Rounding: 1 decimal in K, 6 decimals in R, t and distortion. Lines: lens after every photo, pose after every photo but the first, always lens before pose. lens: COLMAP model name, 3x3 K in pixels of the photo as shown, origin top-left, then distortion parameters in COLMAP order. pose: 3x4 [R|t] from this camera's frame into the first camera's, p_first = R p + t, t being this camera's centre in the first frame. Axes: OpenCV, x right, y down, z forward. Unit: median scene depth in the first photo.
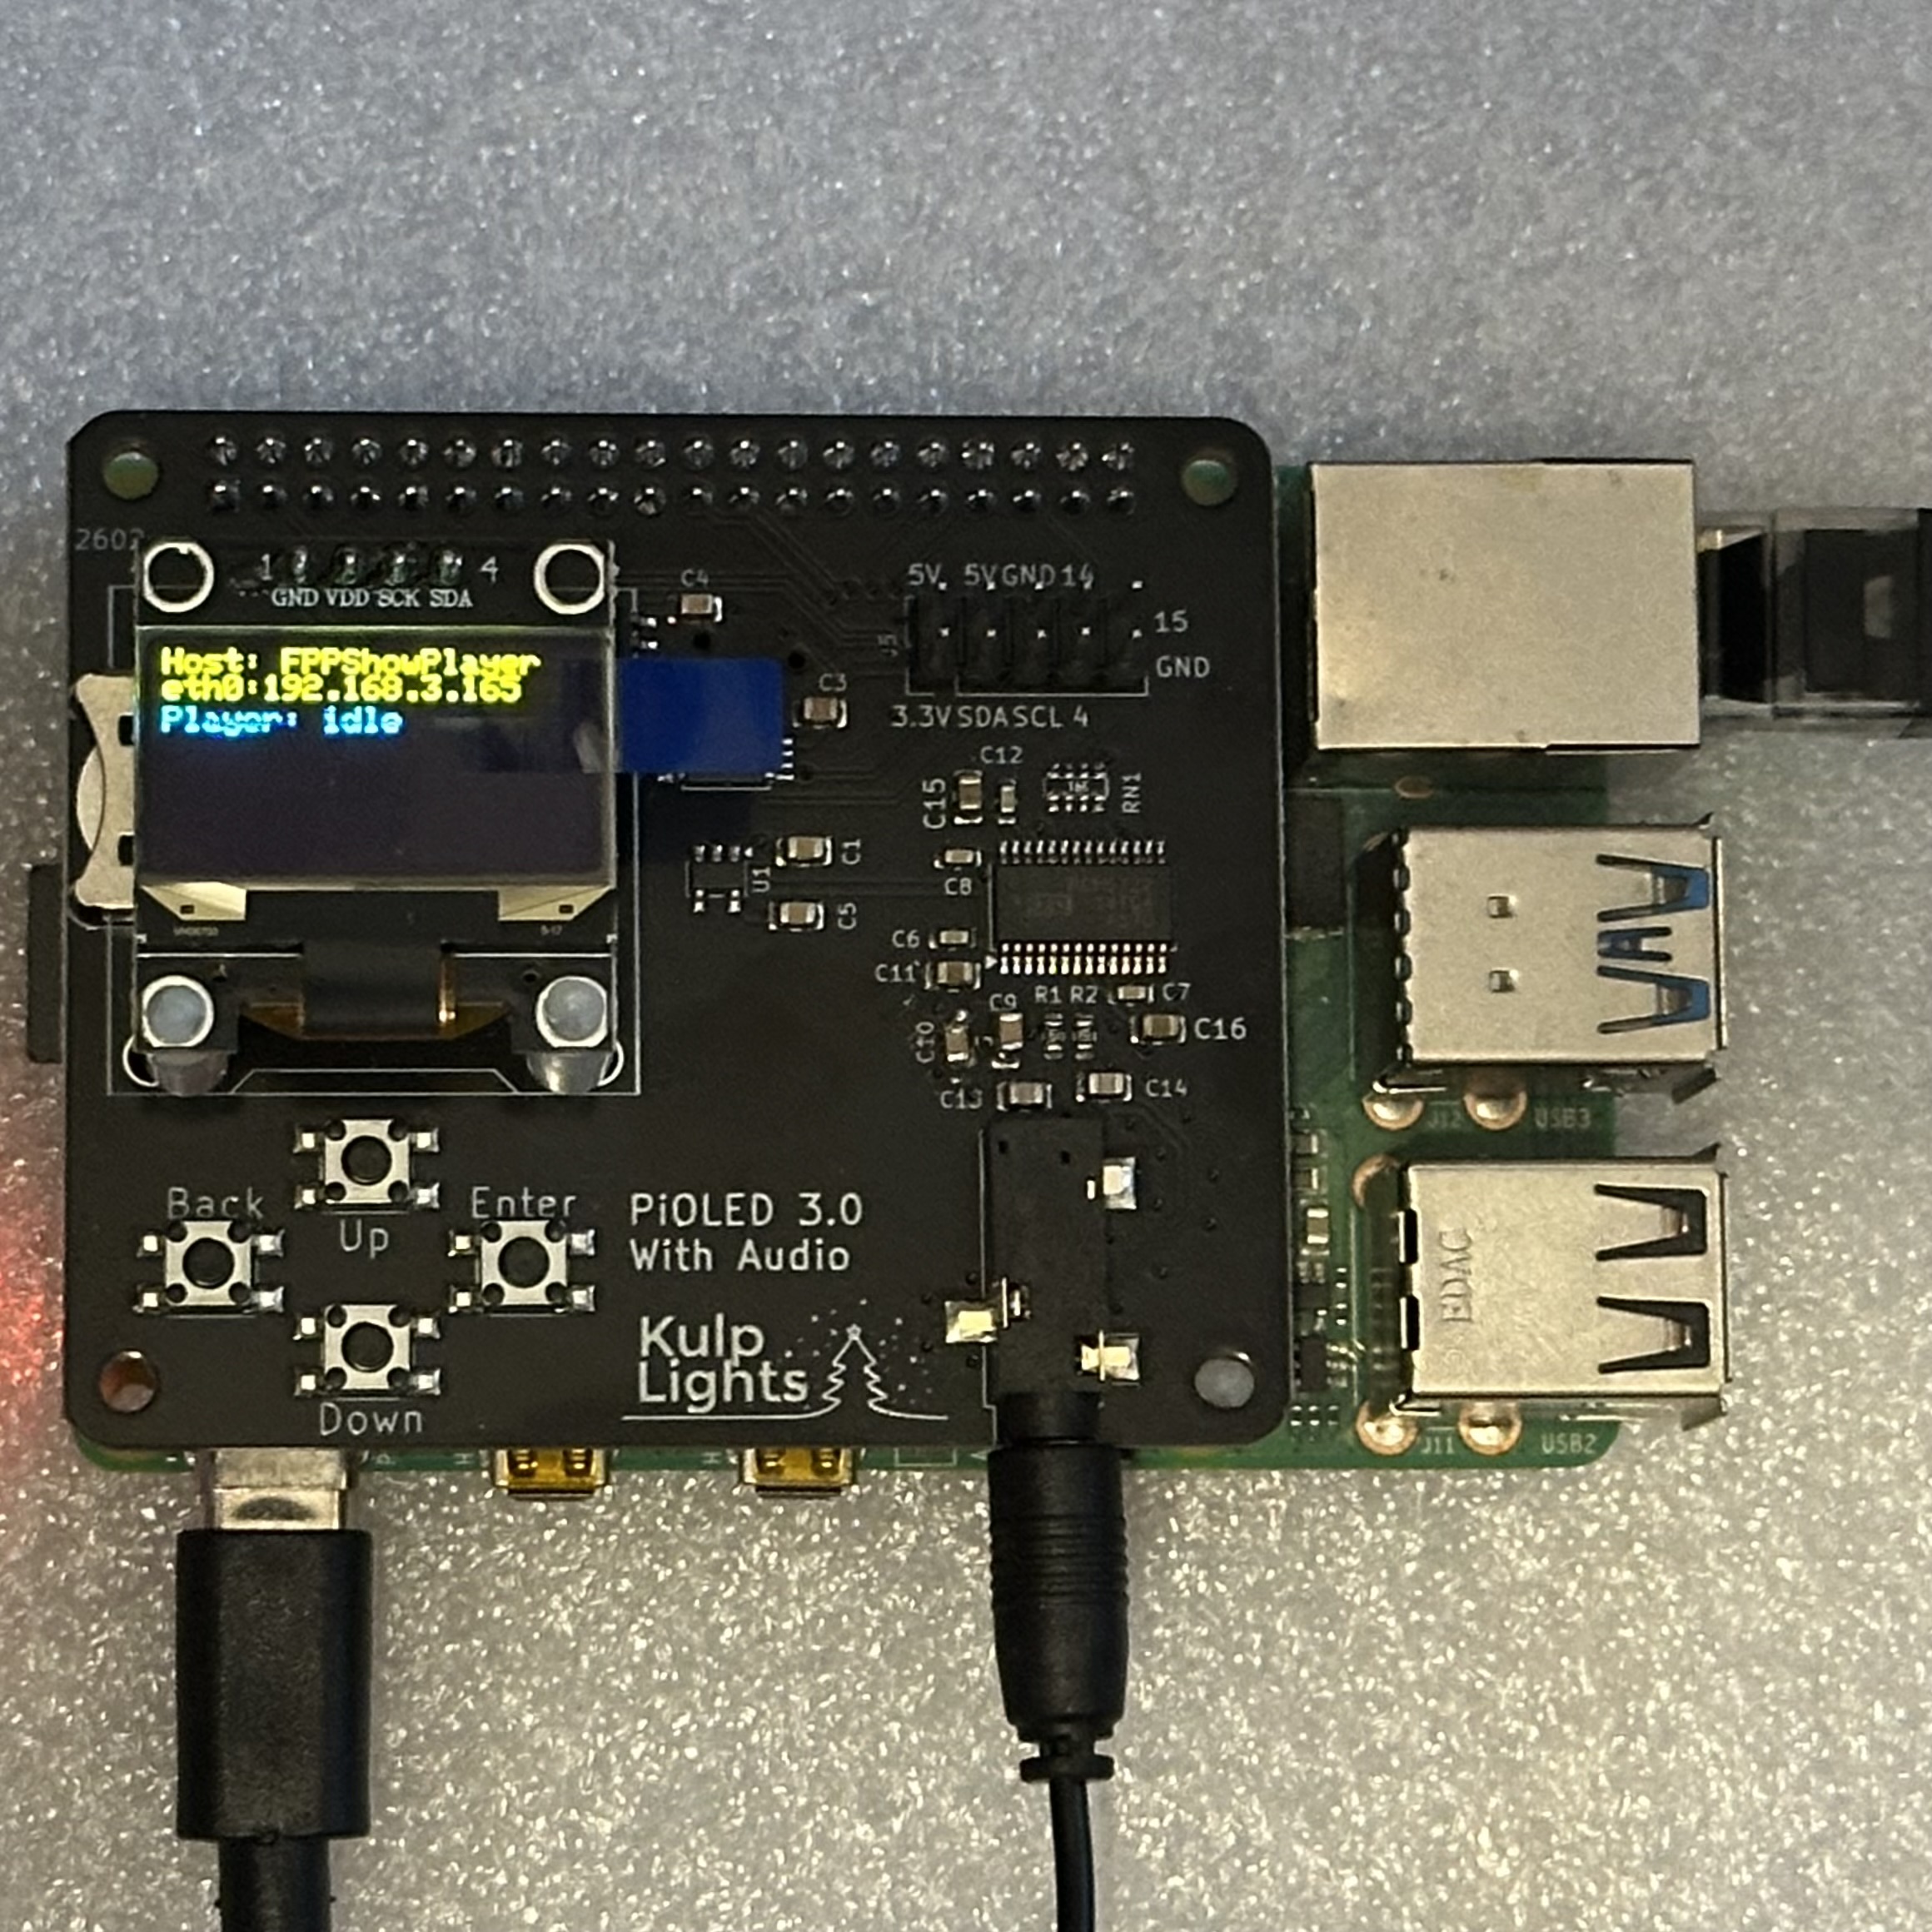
lens RADIAL K [[6406.3, 0, 970.3], [0, 6406.3, 968.4], [0, 0, 1]] dist [0.160023, 0.000000]
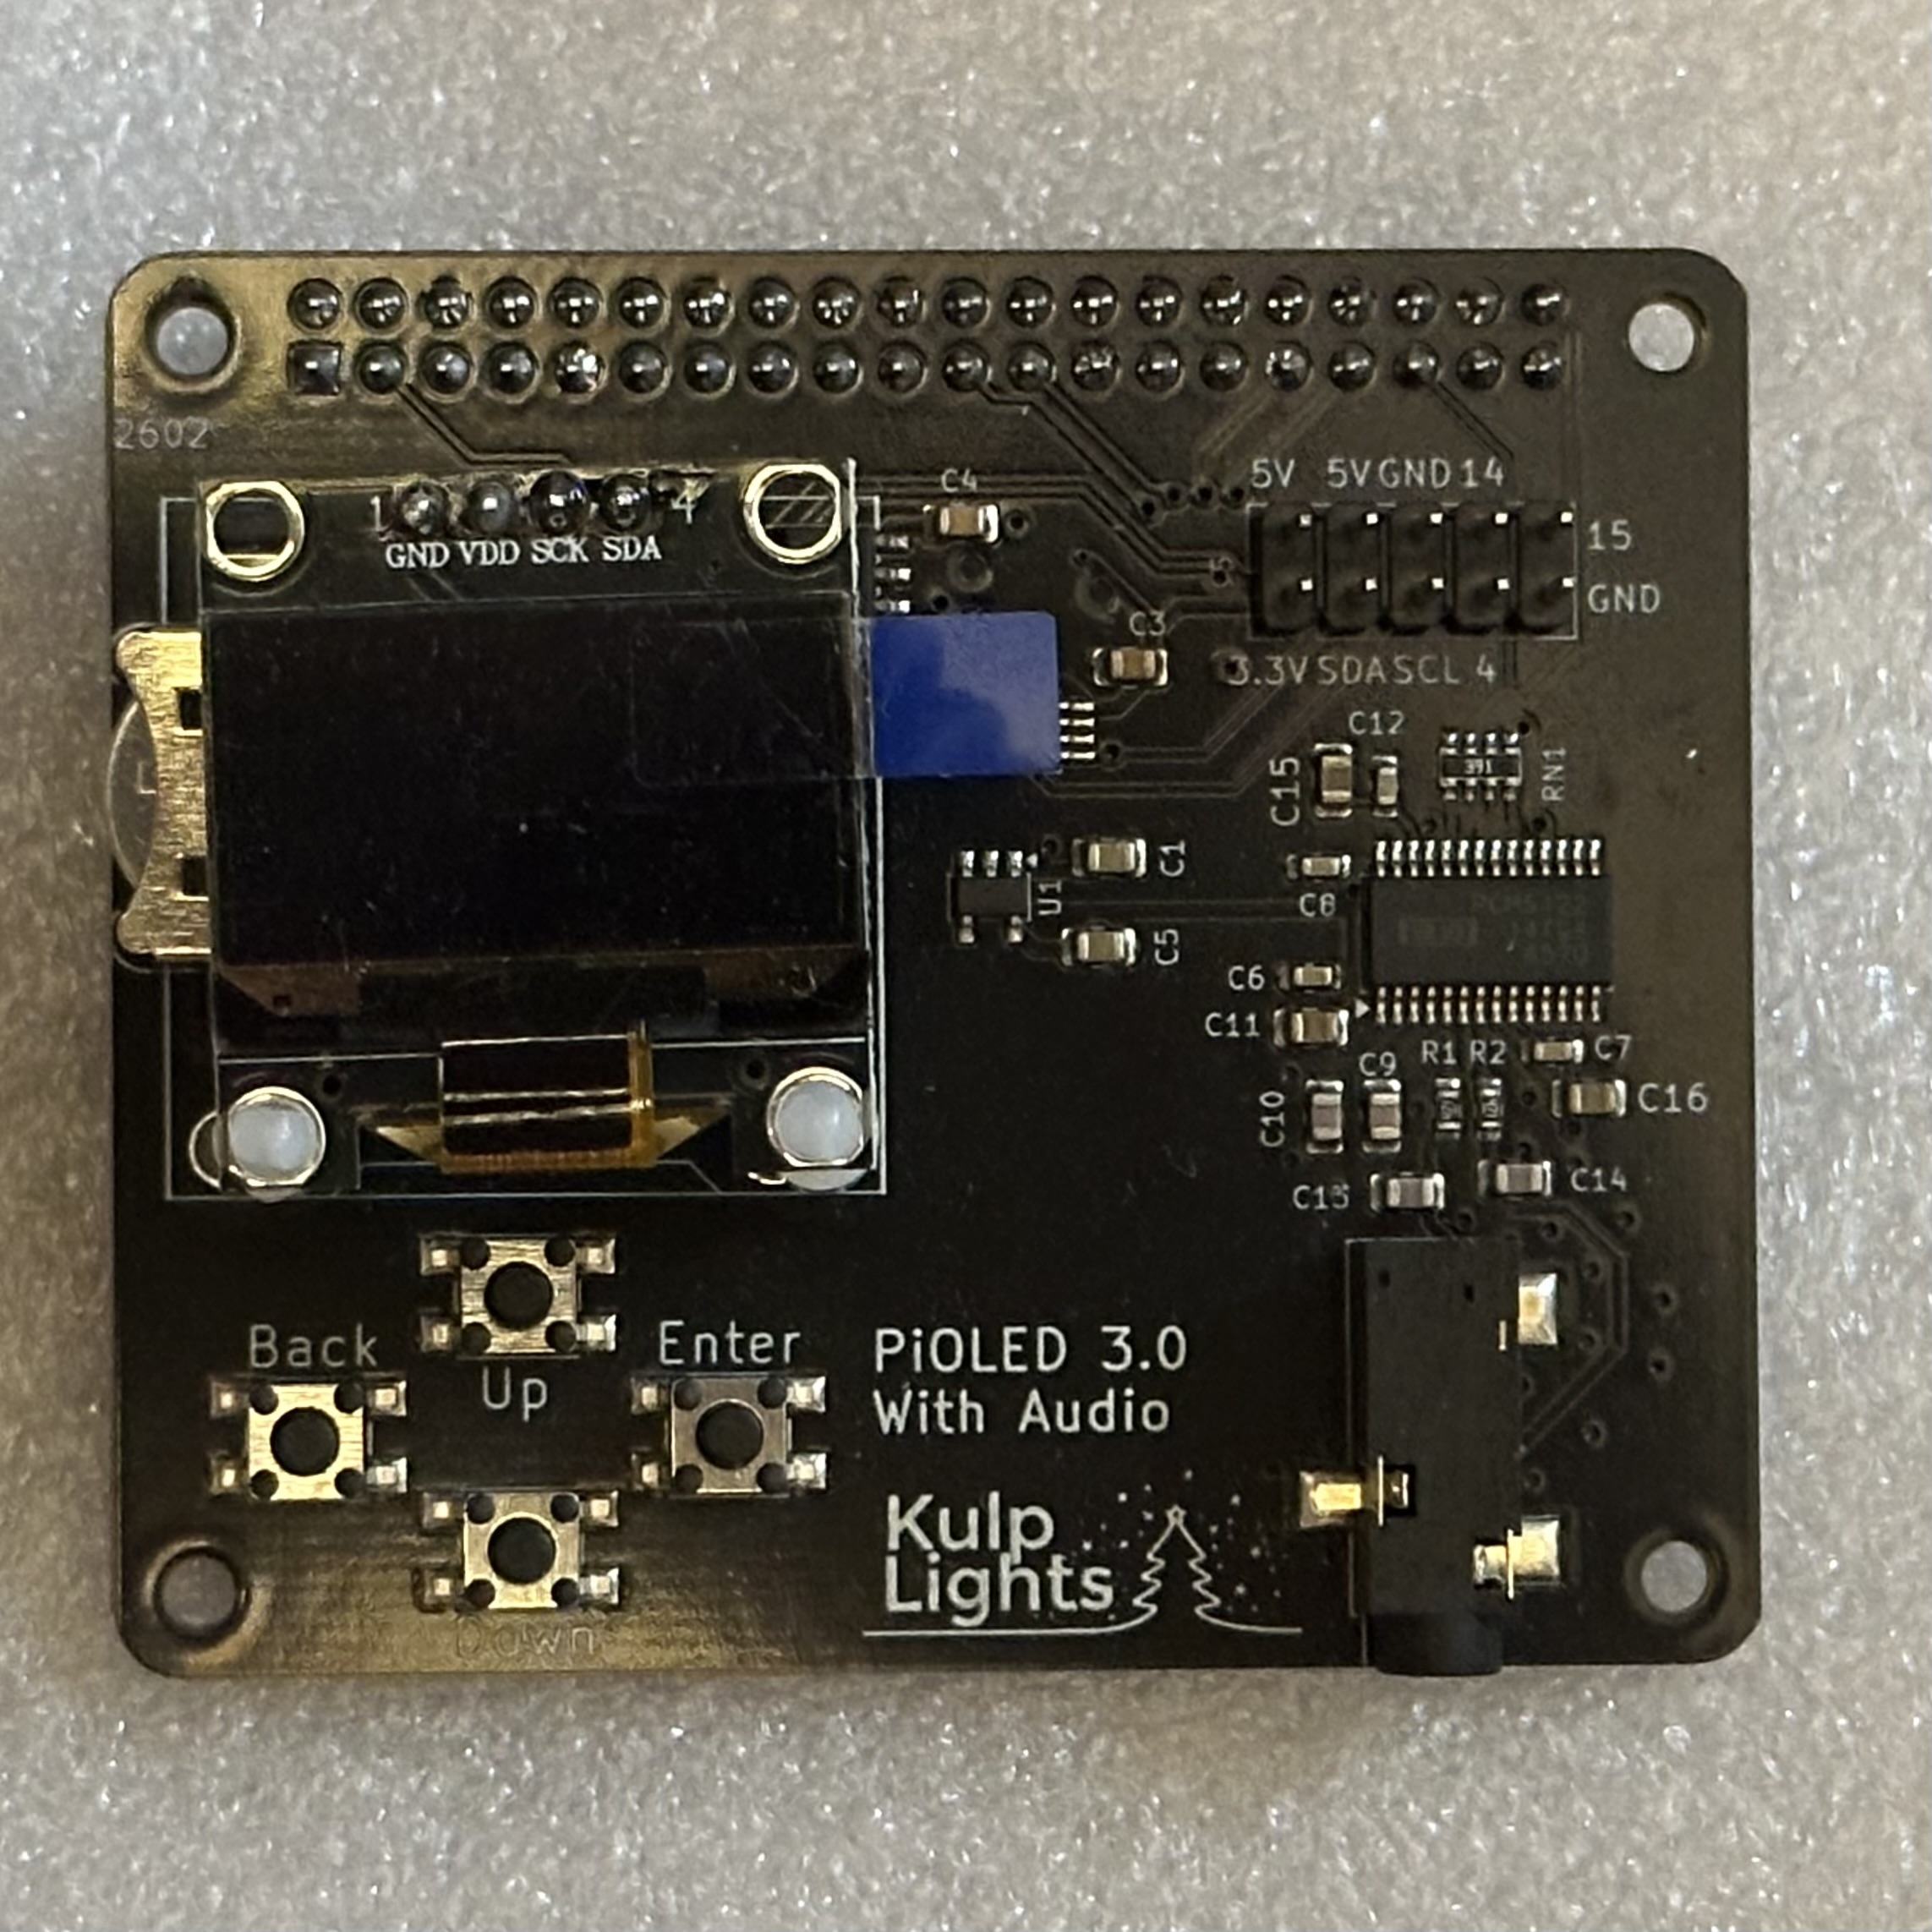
lens RADIAL K [[6406.3, 0, 959.1], [0, 6406.3, 964.2], [0, 0, 1]] dist [0.160023, 0.000000]
pose [[0.999836, 0.004195, -0.017593, -0.030364], [-0.002258, 0.994071, 0.108712, -0.086737], [0.017945, -0.108655, 0.993918, 0.270834]]
